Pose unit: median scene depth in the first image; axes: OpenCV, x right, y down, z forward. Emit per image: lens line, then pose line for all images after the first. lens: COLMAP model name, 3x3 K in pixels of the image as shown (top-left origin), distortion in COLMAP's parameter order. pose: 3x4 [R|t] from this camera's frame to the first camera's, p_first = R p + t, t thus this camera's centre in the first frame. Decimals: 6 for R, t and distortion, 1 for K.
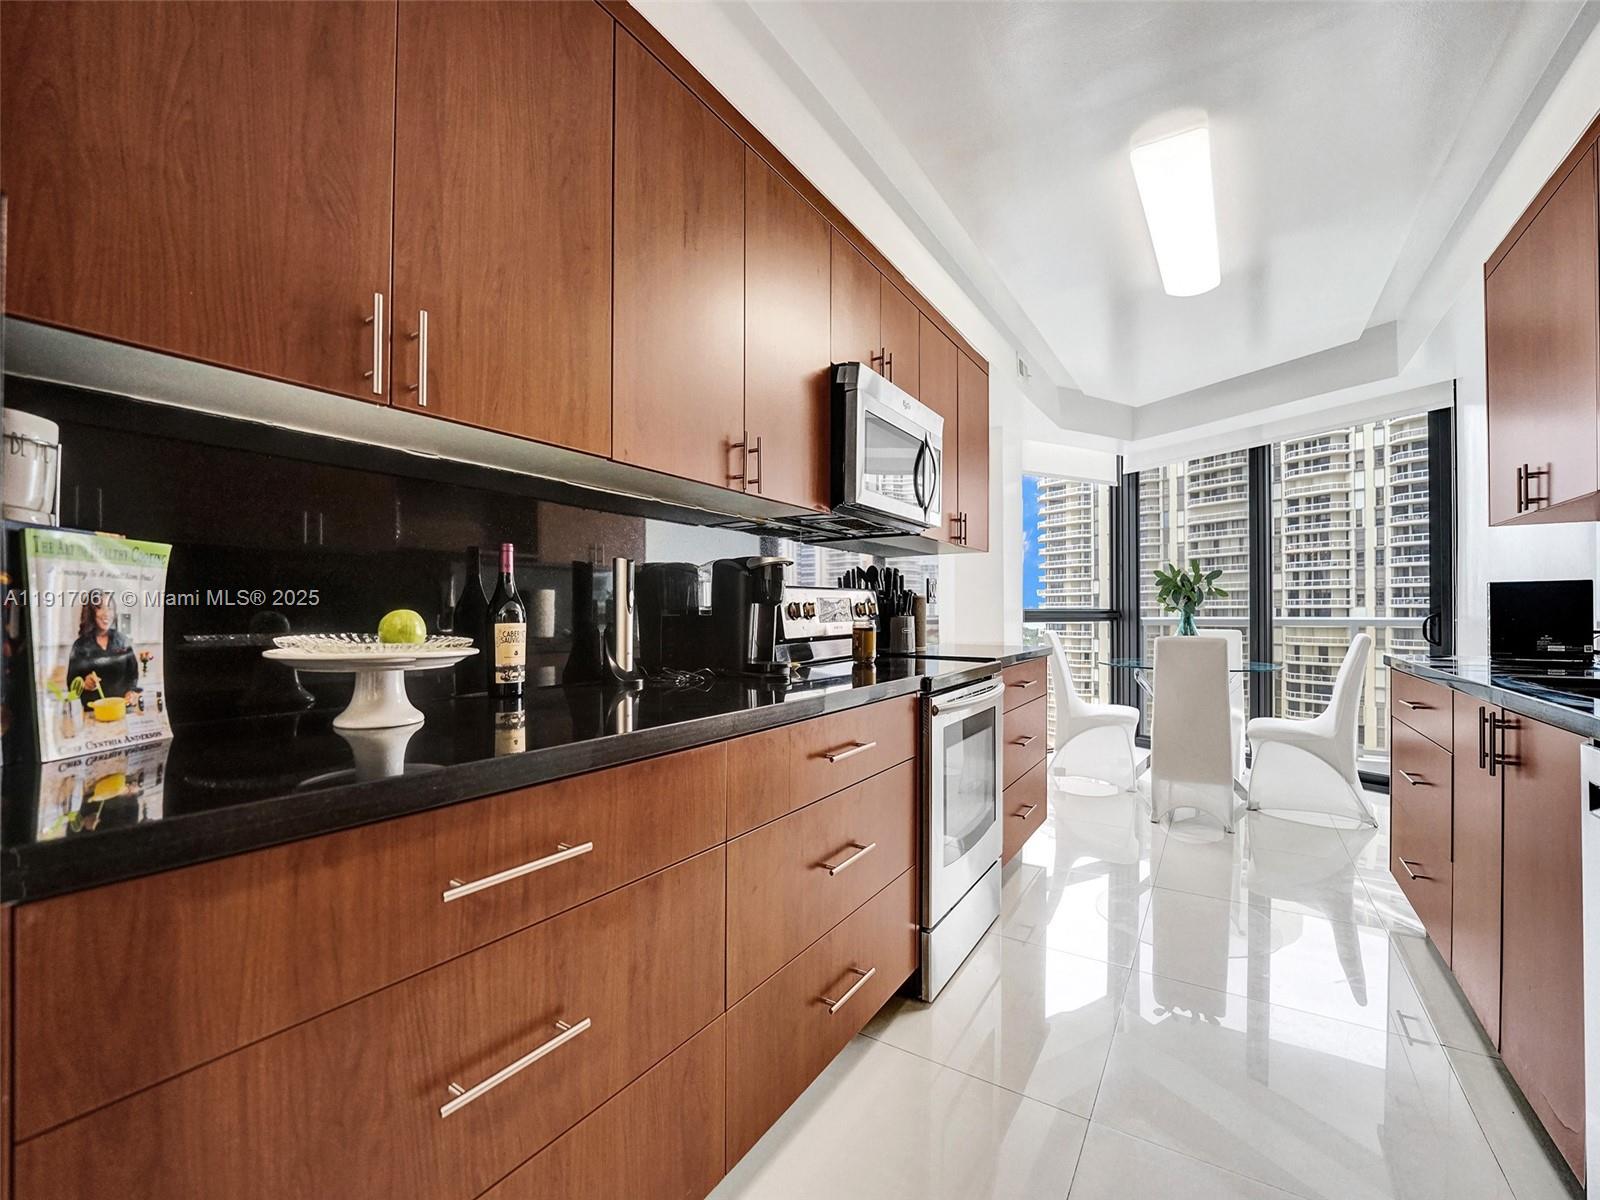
lens RADIAL K [[652.8, 0, 805.4], [0, 652.8, 606.7], [0, 0, 1]] dist [-0.024512, 0.000318]
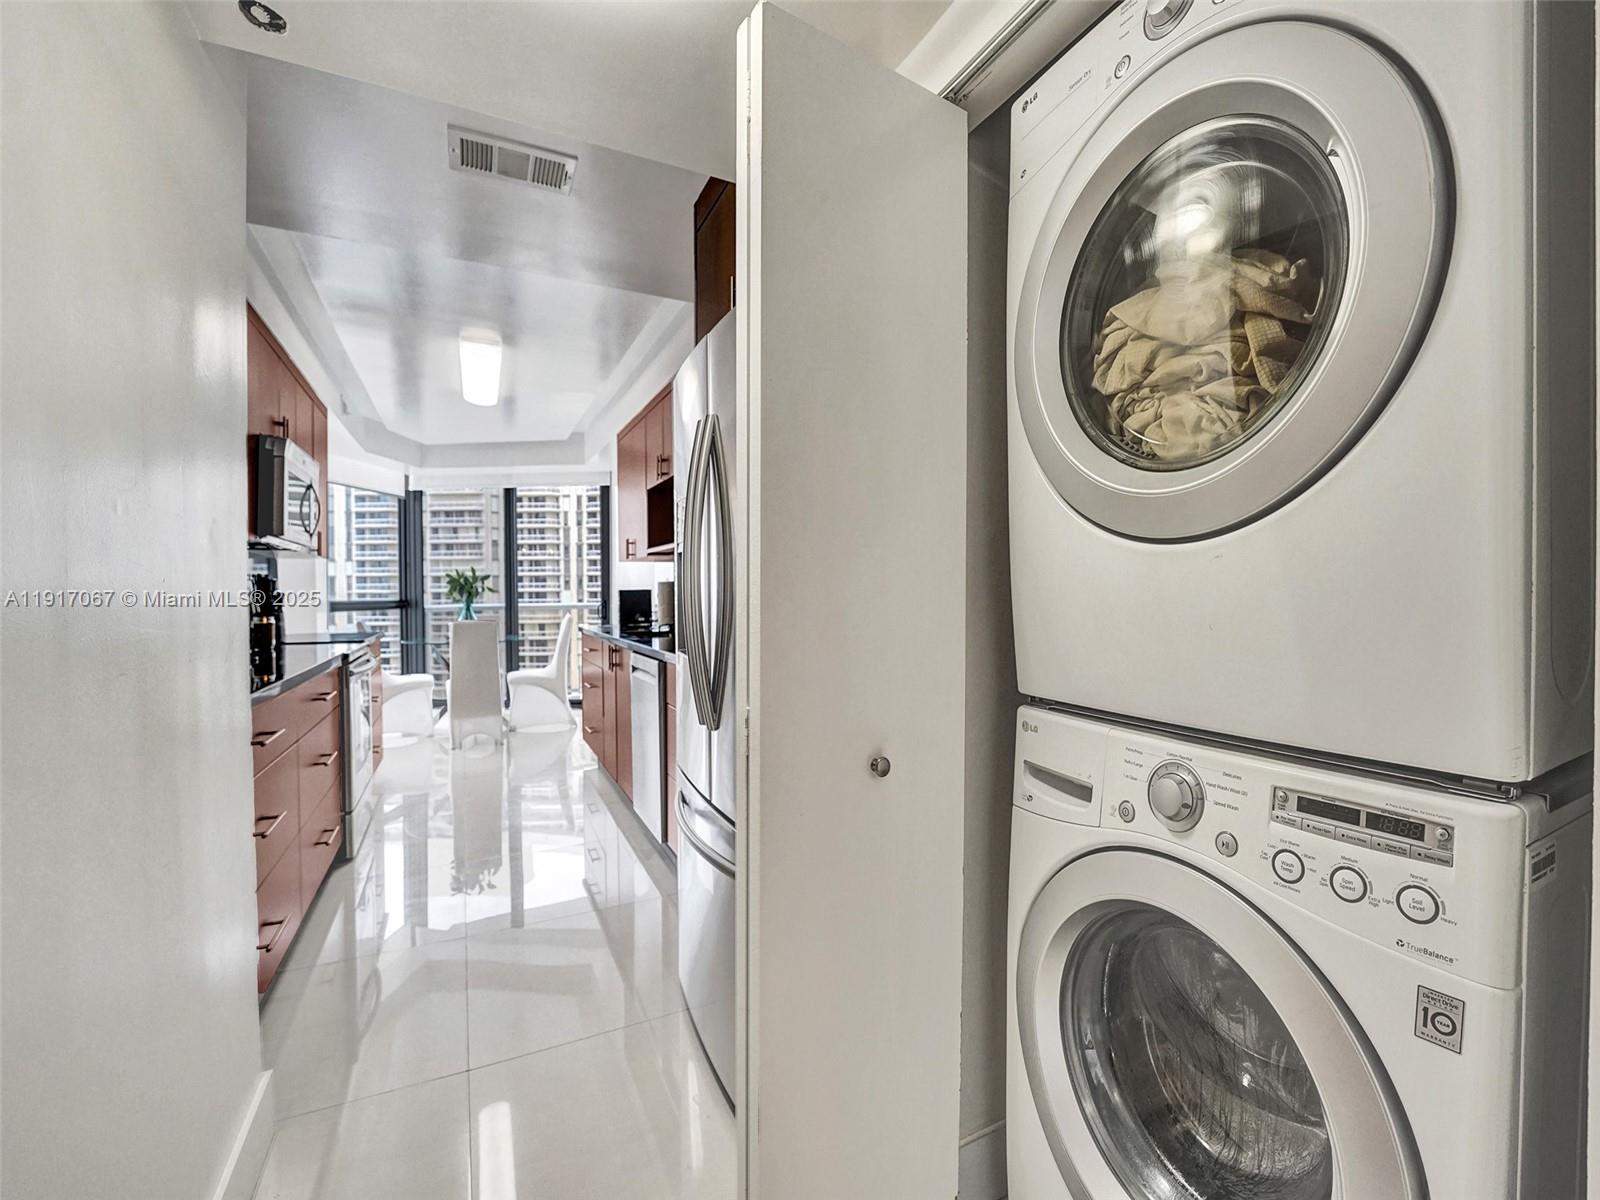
lens RADIAL K [[680.6, 0, 796.4], [0, 680.6, 602.7], [0, 0, 1]] dist [-0.026665, 0.000010]
pose [[0.506628, -0.018902, 0.861958, -0.276328], [0.001256, 0.999775, 0.021186, -0.019133], [-0.862164, -0.009651, 0.506538, -0.318704]]
